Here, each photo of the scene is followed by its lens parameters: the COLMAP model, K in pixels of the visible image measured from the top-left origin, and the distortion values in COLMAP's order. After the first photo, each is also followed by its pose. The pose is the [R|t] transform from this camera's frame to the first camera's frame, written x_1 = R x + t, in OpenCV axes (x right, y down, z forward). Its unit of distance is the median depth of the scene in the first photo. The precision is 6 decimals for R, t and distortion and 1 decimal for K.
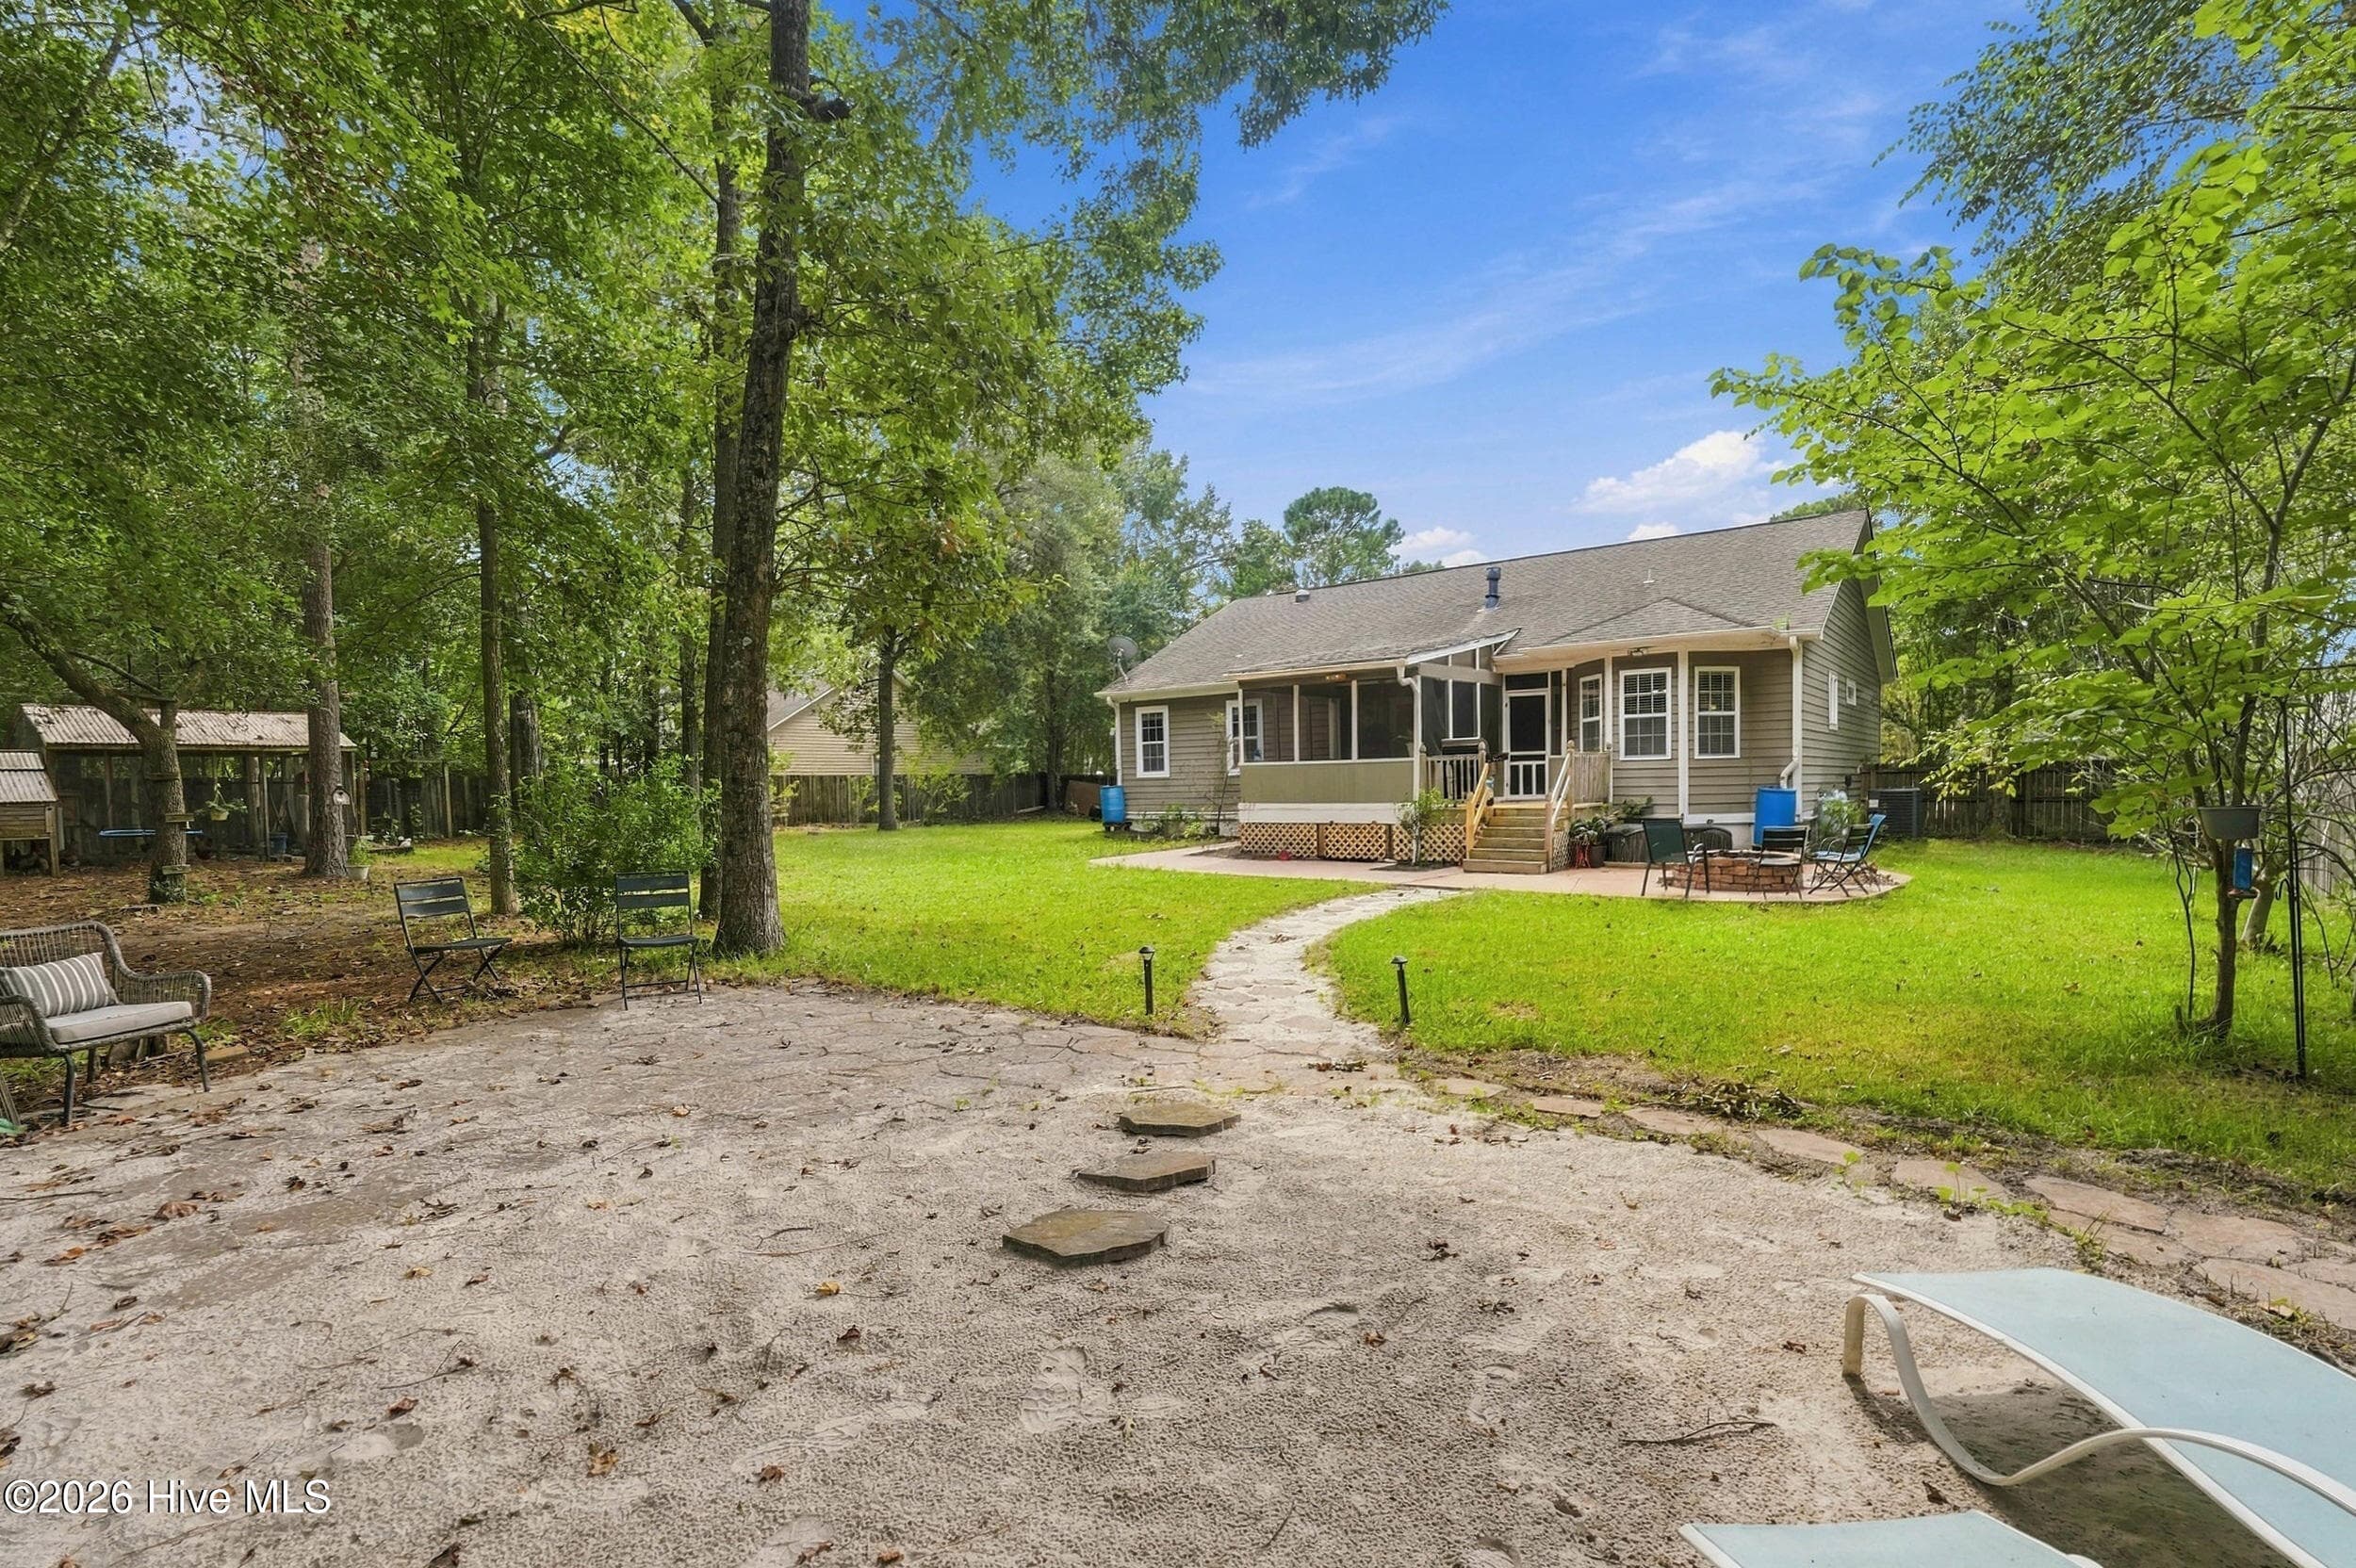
lens RADIAL K [[1073.2, 0, 1178.0], [0, 1073.2, 784.0], [0, 0, 1]] dist [-0.062984, -0.000004]
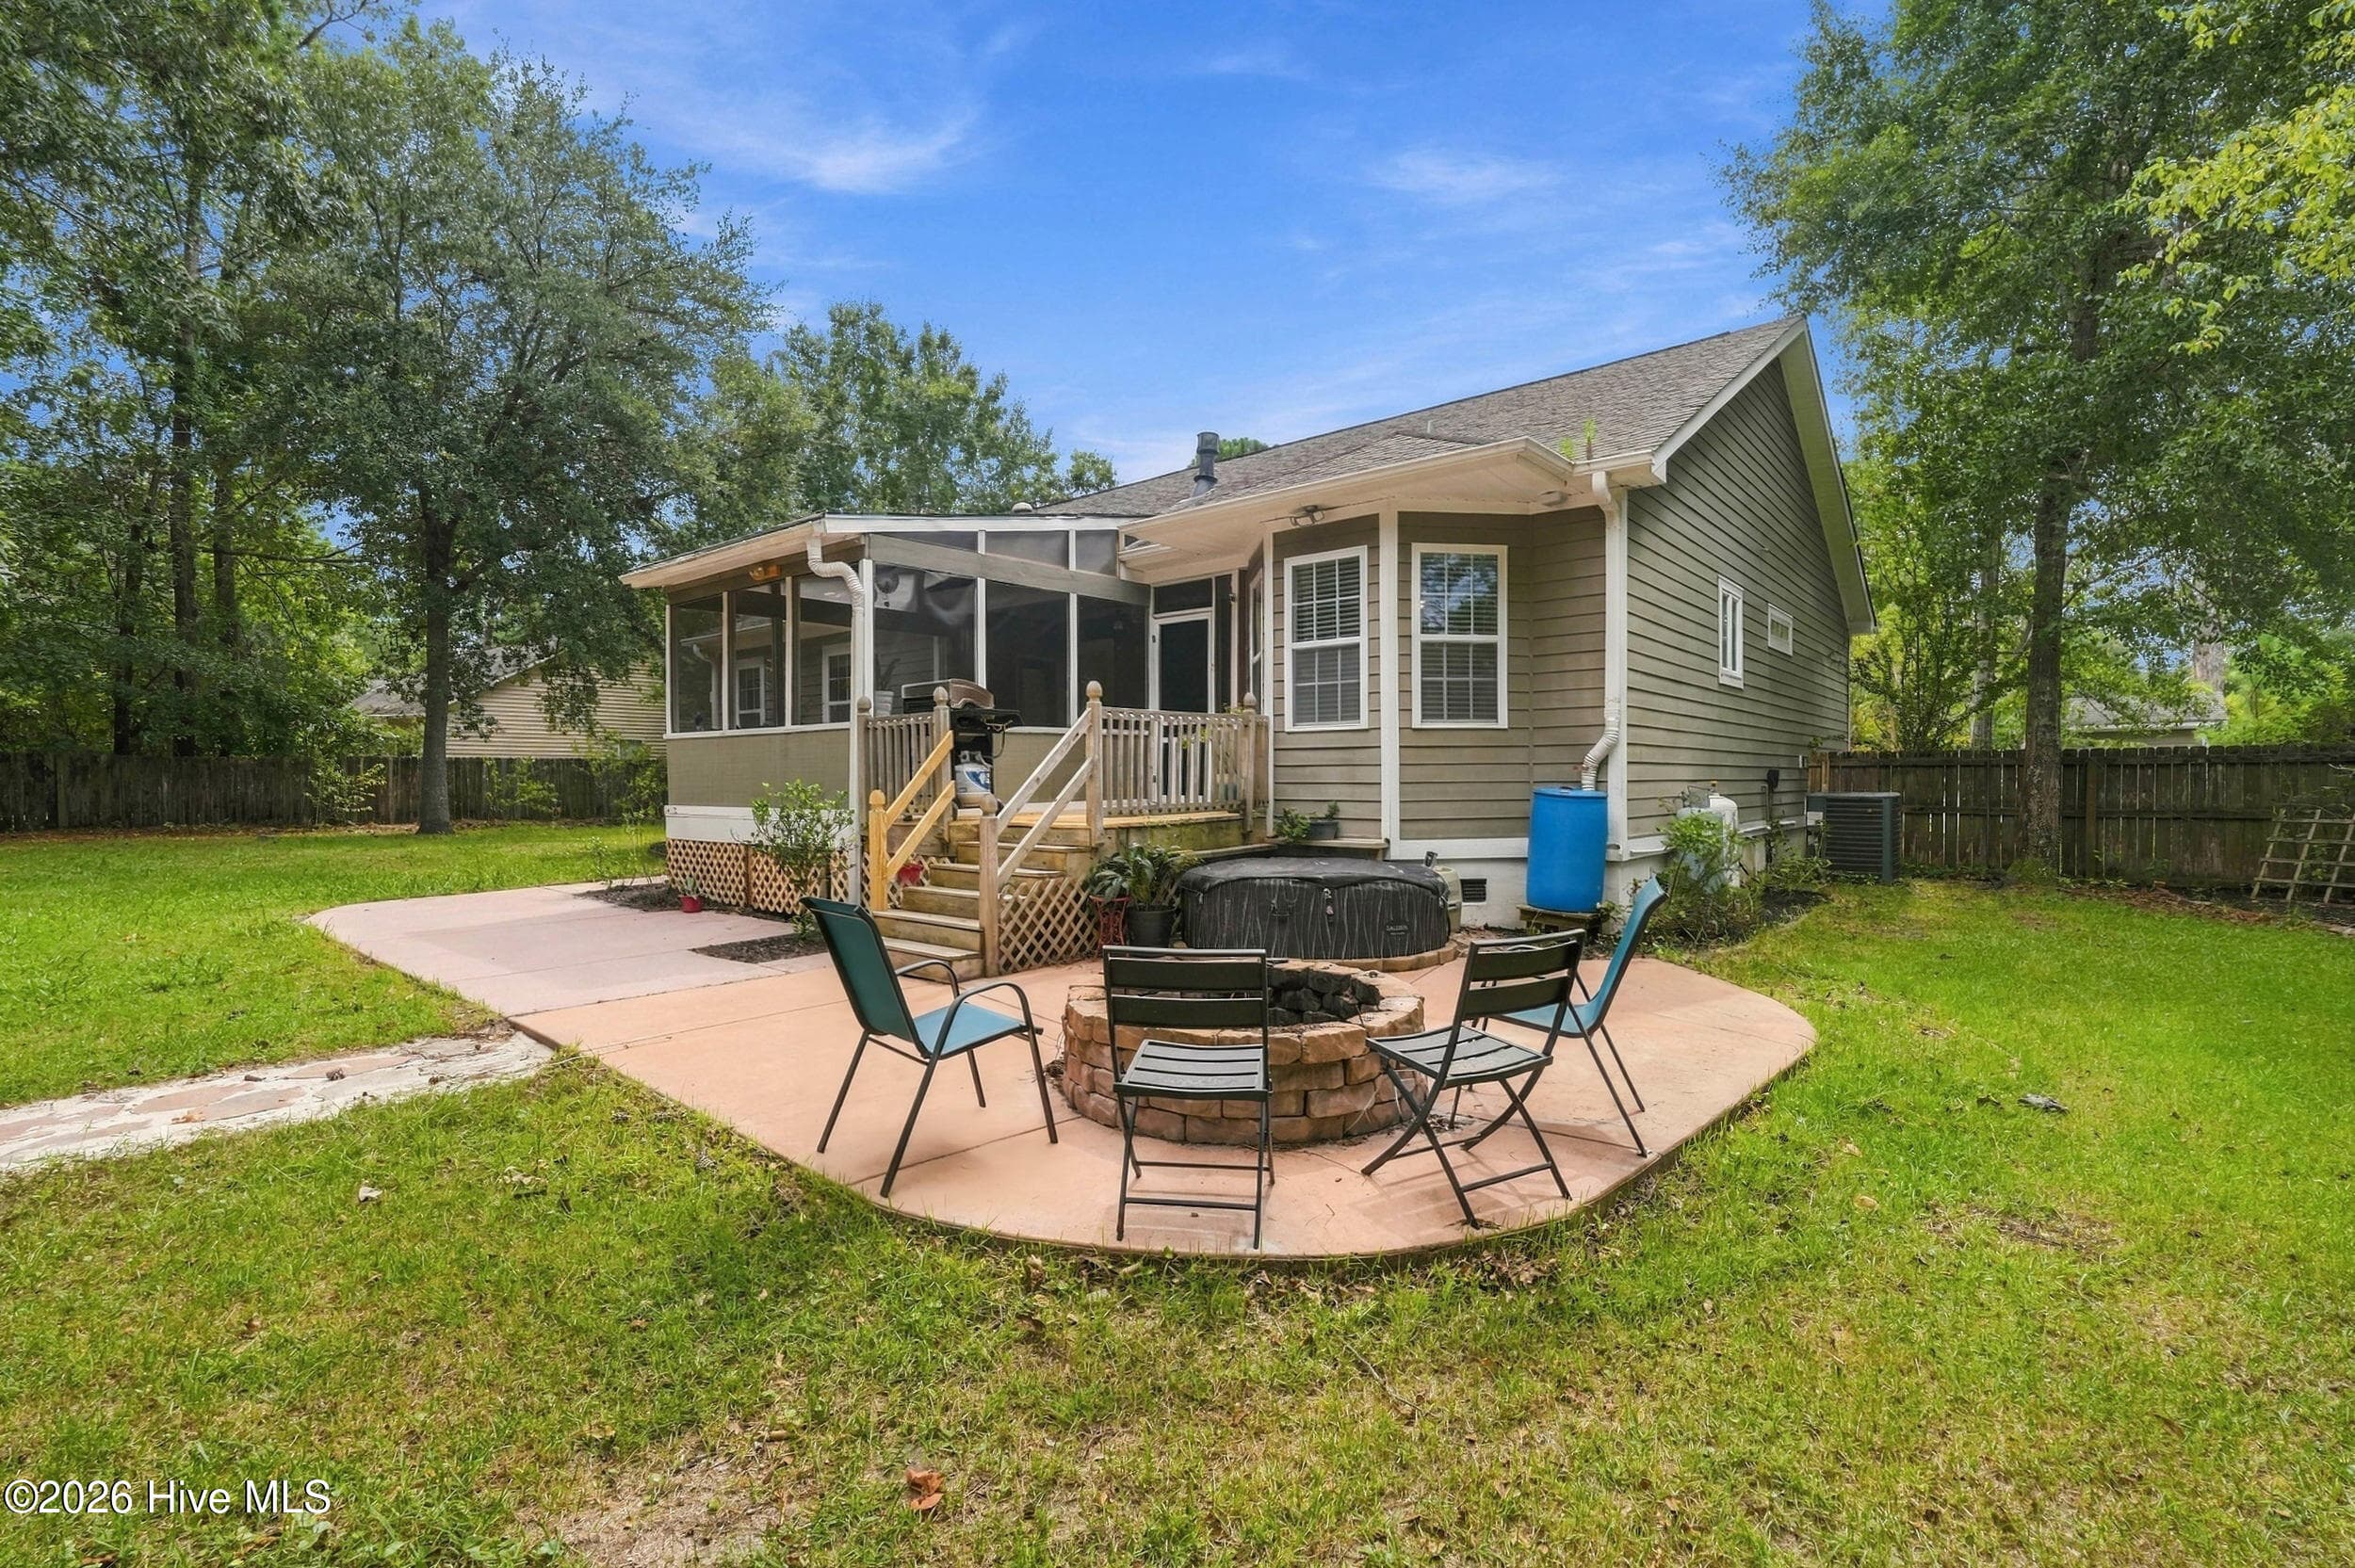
lens RADIAL K [[1072.6, 0, 1177.5], [0, 1072.6, 784.0], [0, 0, 1]] dist [-0.062984, -0.000004]
pose [[0.999621, 0.014770, -0.023250, 0.387689], [-0.014749, 0.999891, 0.001059, 0.003728], [0.023263, -0.000716, 0.999729, 0.489477]]
